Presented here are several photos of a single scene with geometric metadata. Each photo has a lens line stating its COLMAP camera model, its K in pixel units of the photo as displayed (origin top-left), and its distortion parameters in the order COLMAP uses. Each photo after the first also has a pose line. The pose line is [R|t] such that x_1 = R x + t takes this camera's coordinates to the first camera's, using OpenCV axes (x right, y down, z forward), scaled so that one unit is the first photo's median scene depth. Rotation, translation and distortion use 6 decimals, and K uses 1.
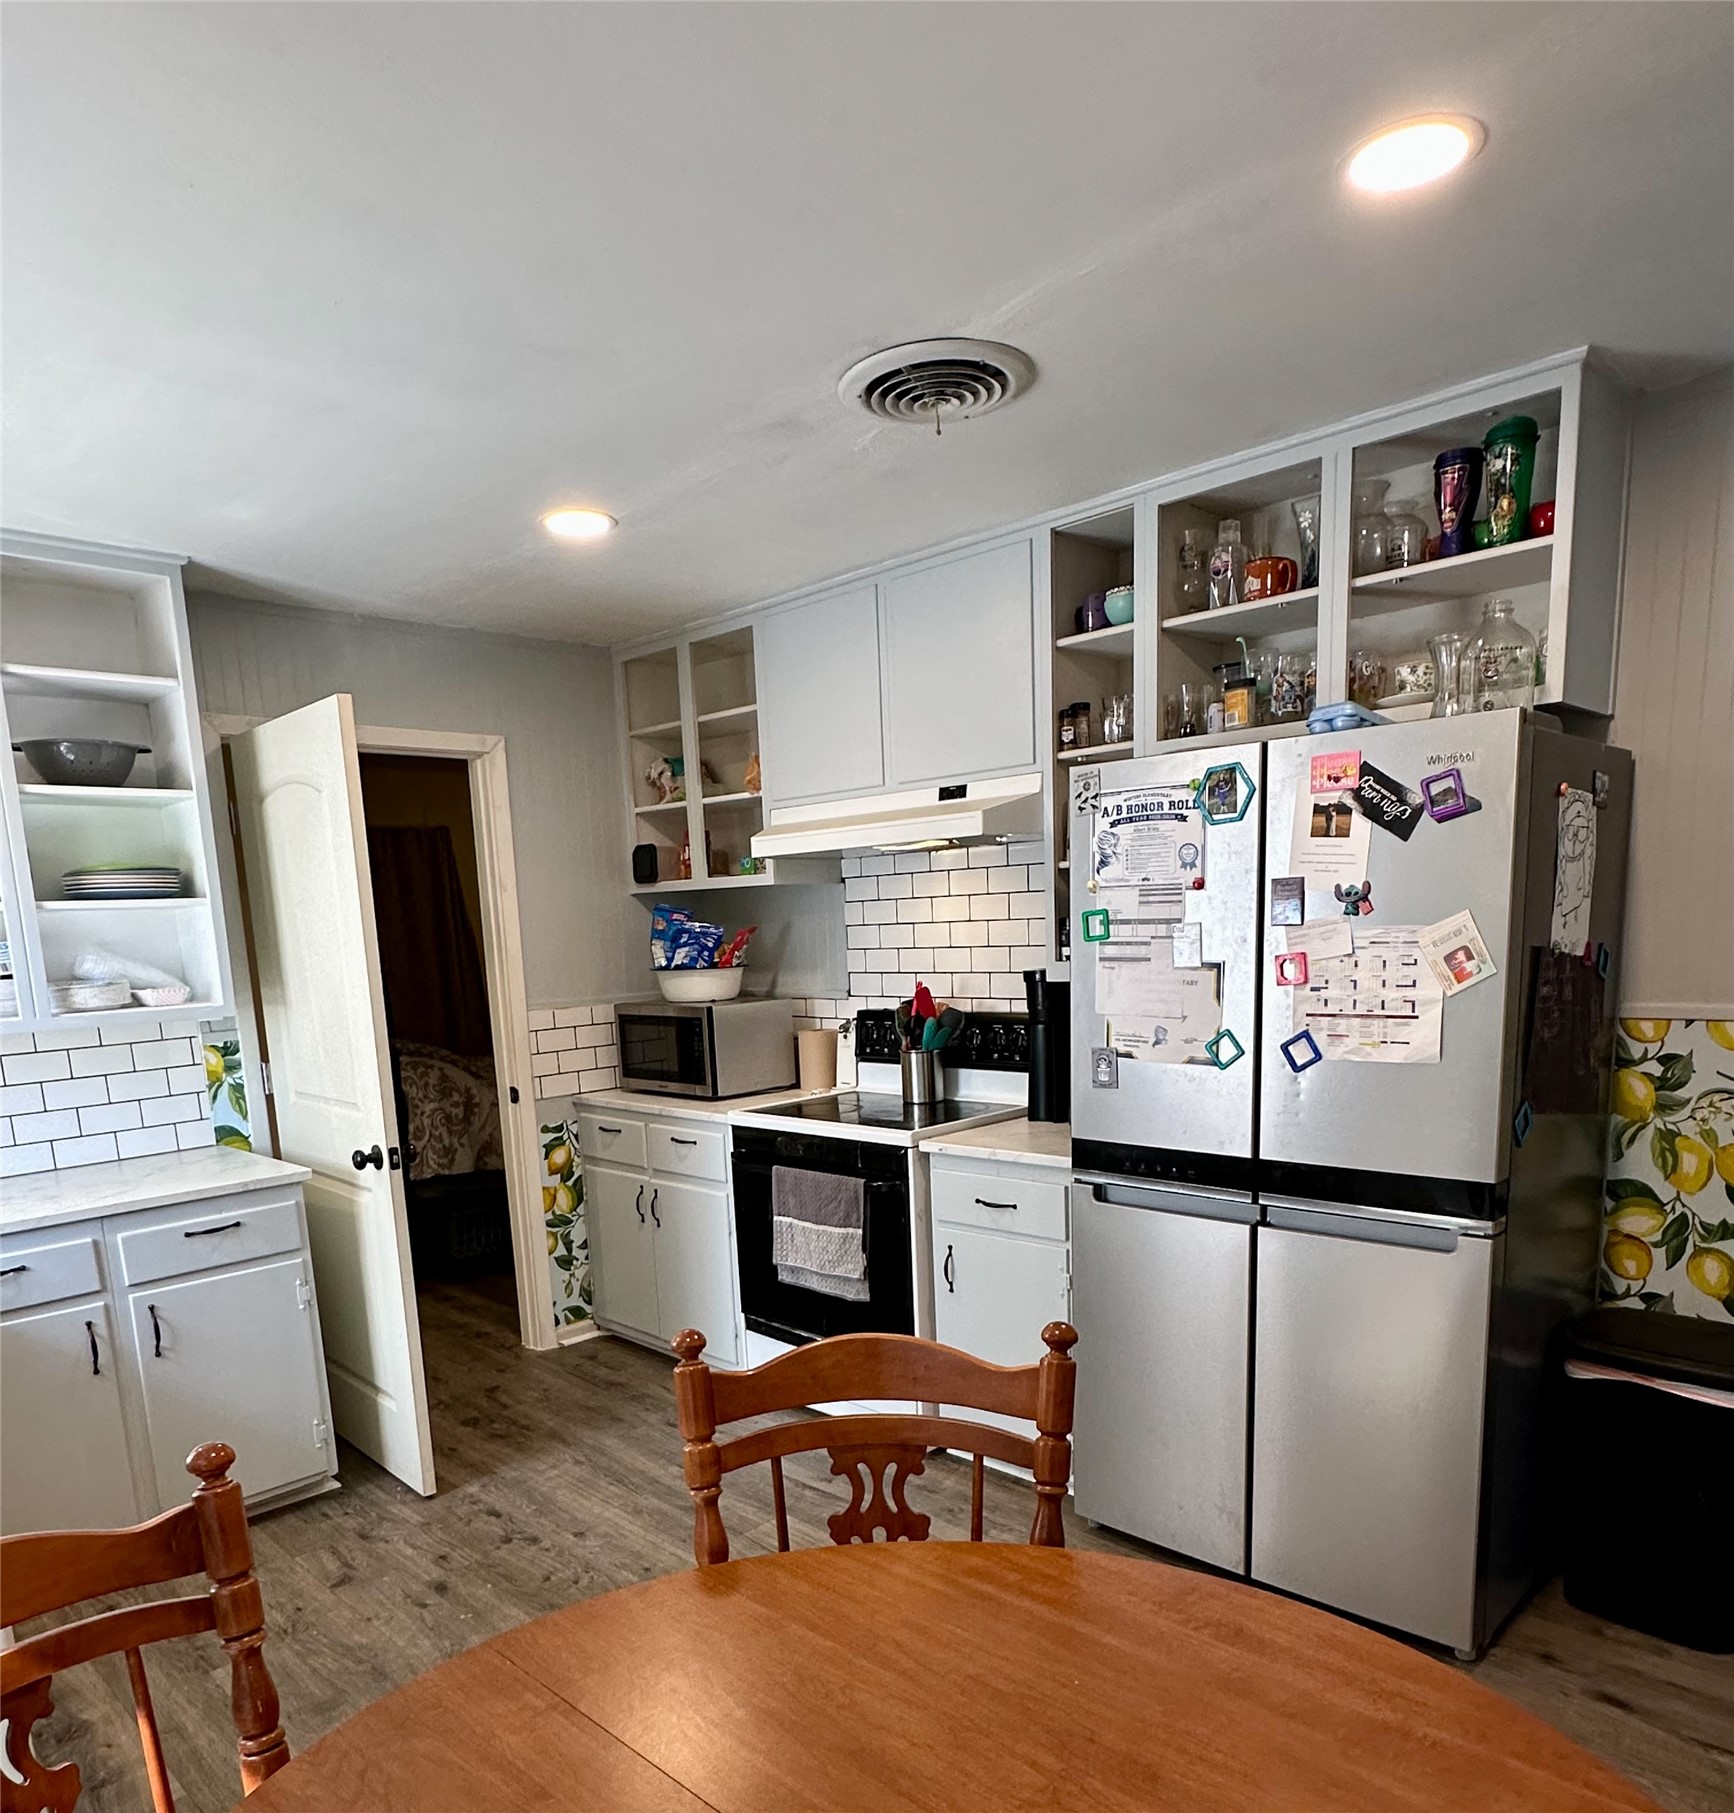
lens RADIAL K [[1261.4, 0, 870.0], [0, 1261.4, 1150.3], [0, 0, 1]] dist [-0.003396, 0.000032]
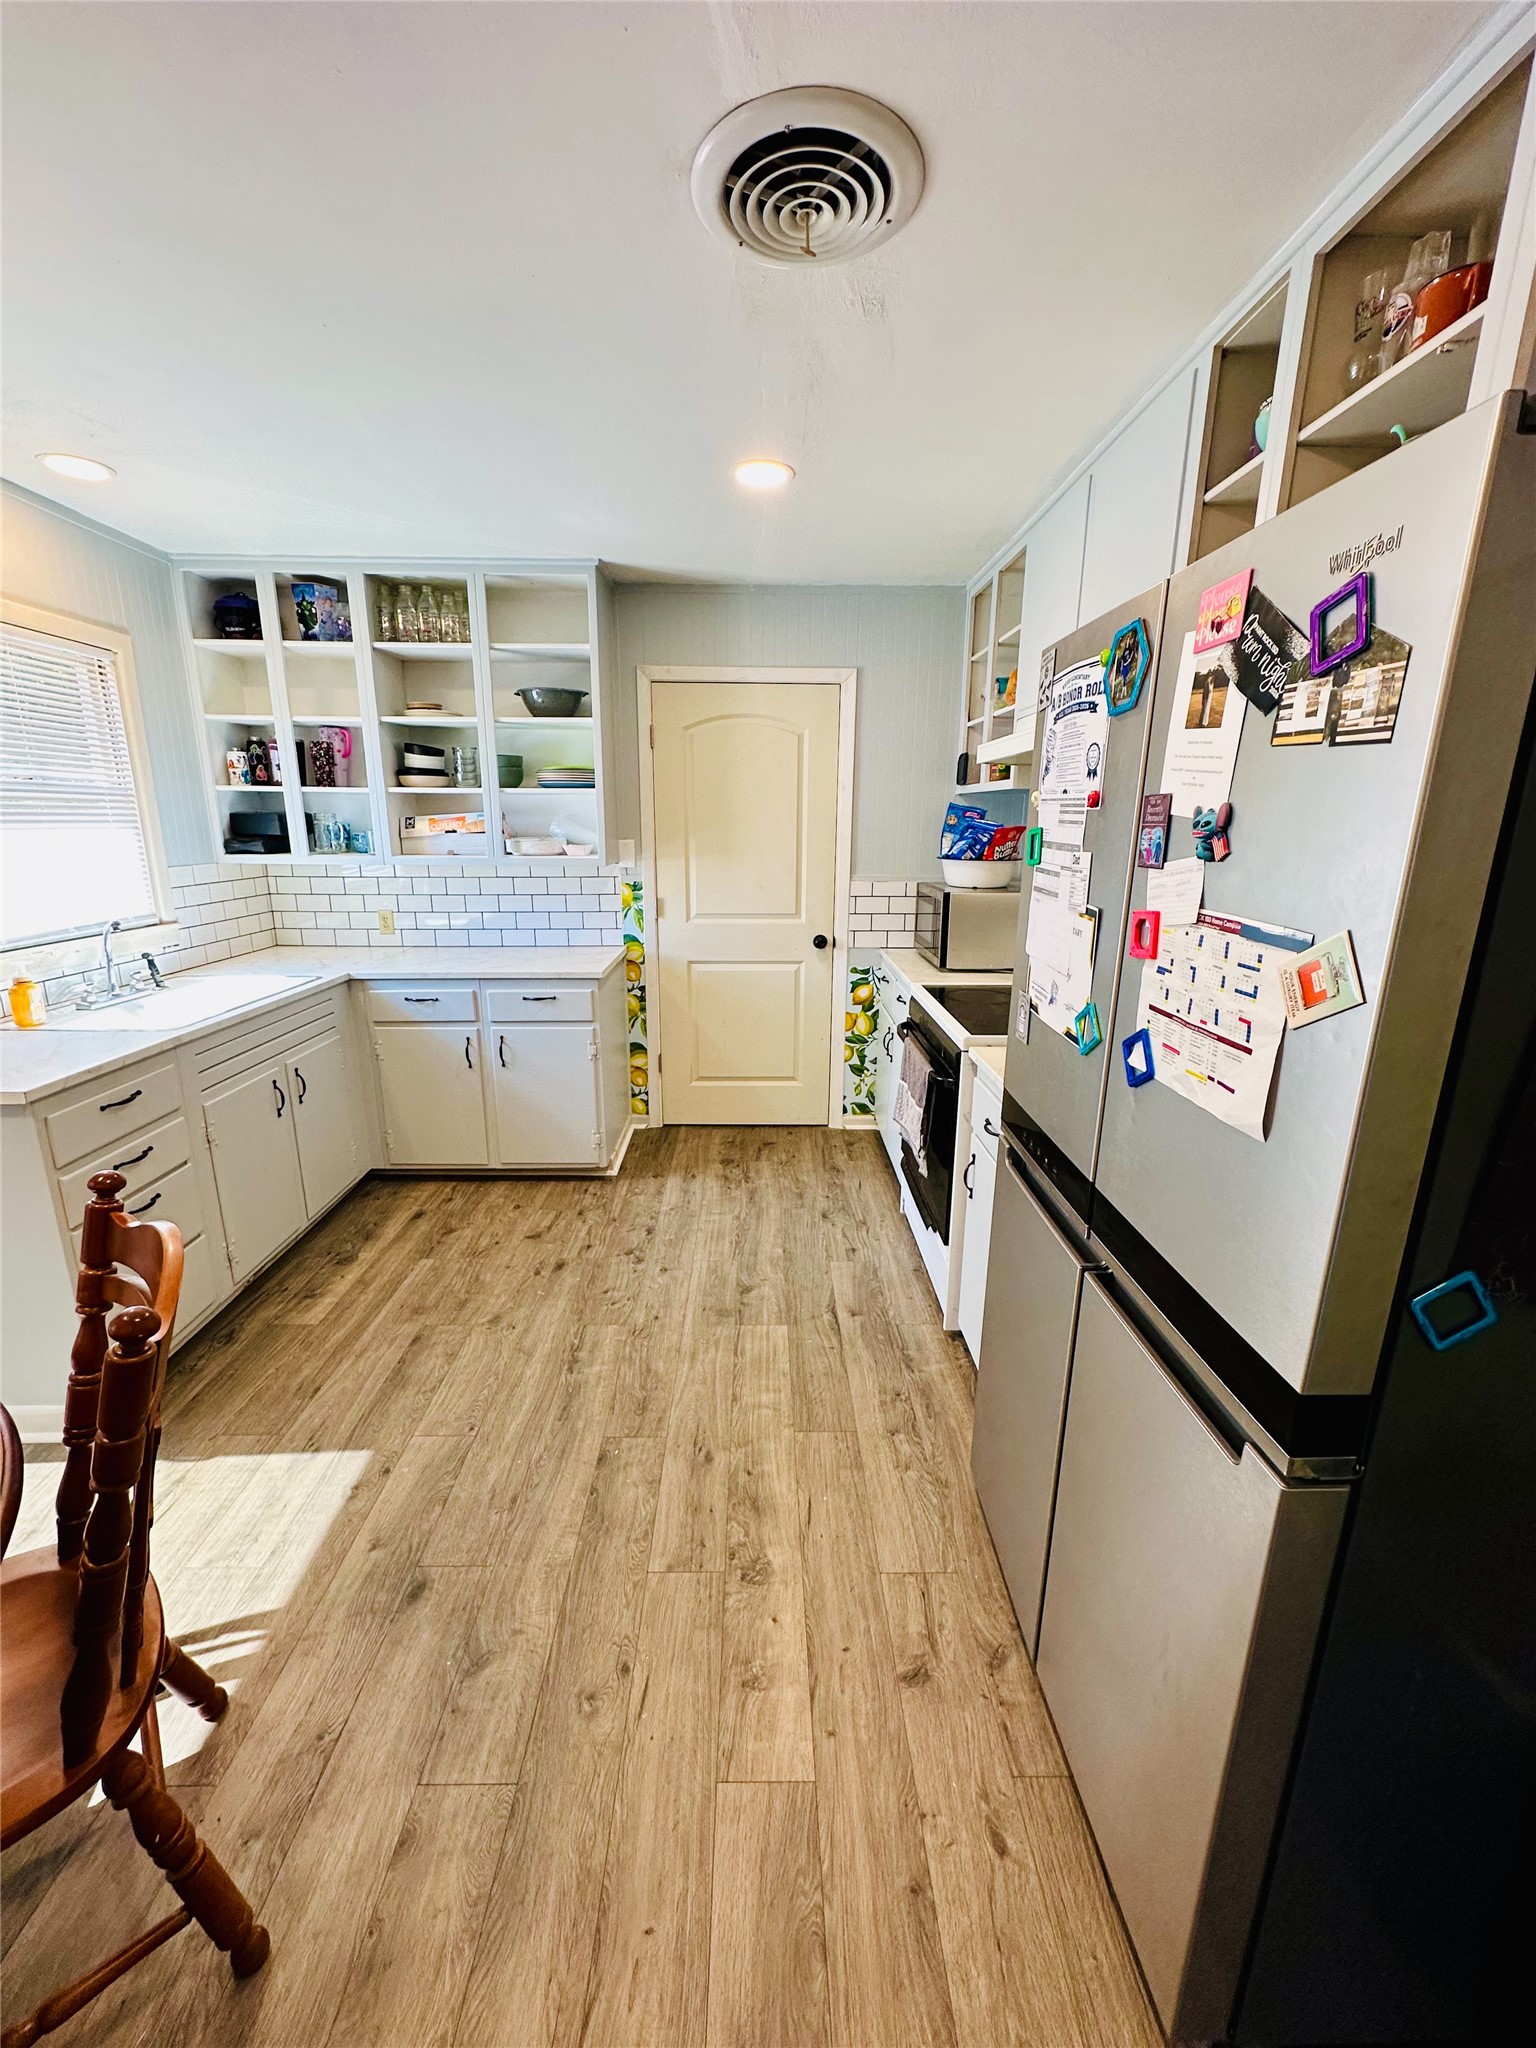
lens RADIAL K [[816.5, 0, 768.0], [0, 816.5, 1024.0], [0, 0, 1]] dist [-0.004273, 0.000760]
pose [[0.709369, 0.216106, -0.670890, 0.382018], [-0.162429, 0.976339, 0.142752, -0.098279], [0.685866, 0.007708, 0.727687, 0.428543]]
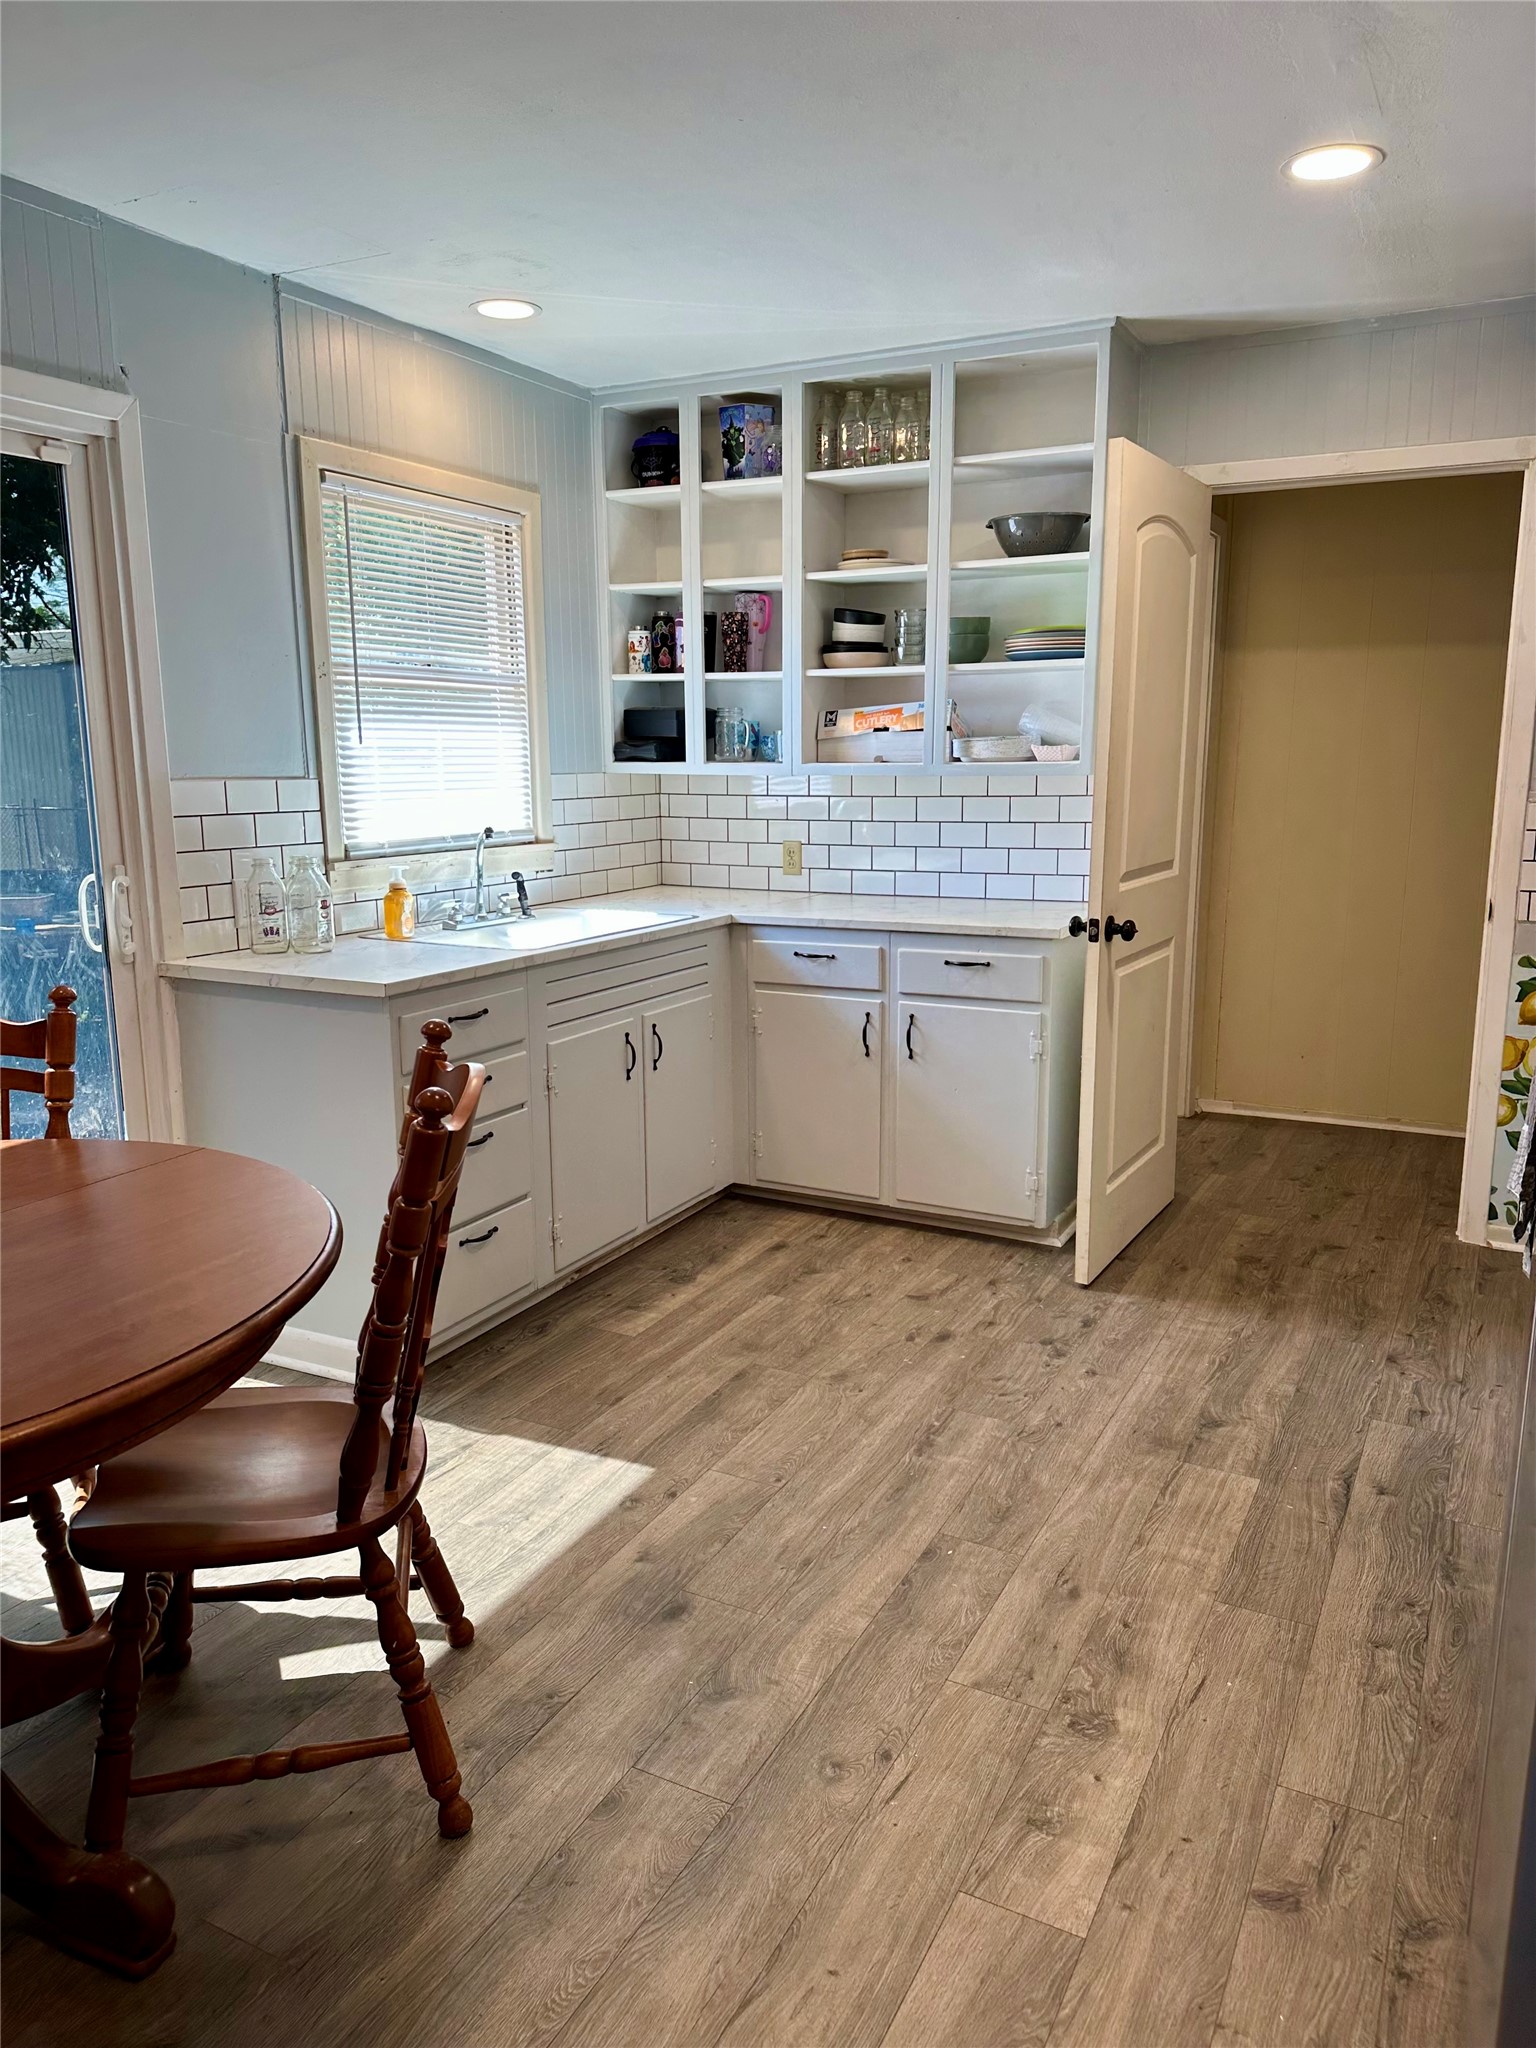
lens RADIAL K [[1413.9, 0, 768.0], [0, 1413.9, 1024.0], [0, 0, 1]] dist [0.138606, -0.232399]
pose [[0.289957, 0.223745, -0.930518, 0.588600], [-0.178679, 0.967848, 0.177043, -0.073378], [0.940212, 0.114929, 0.320613, 0.425481]]
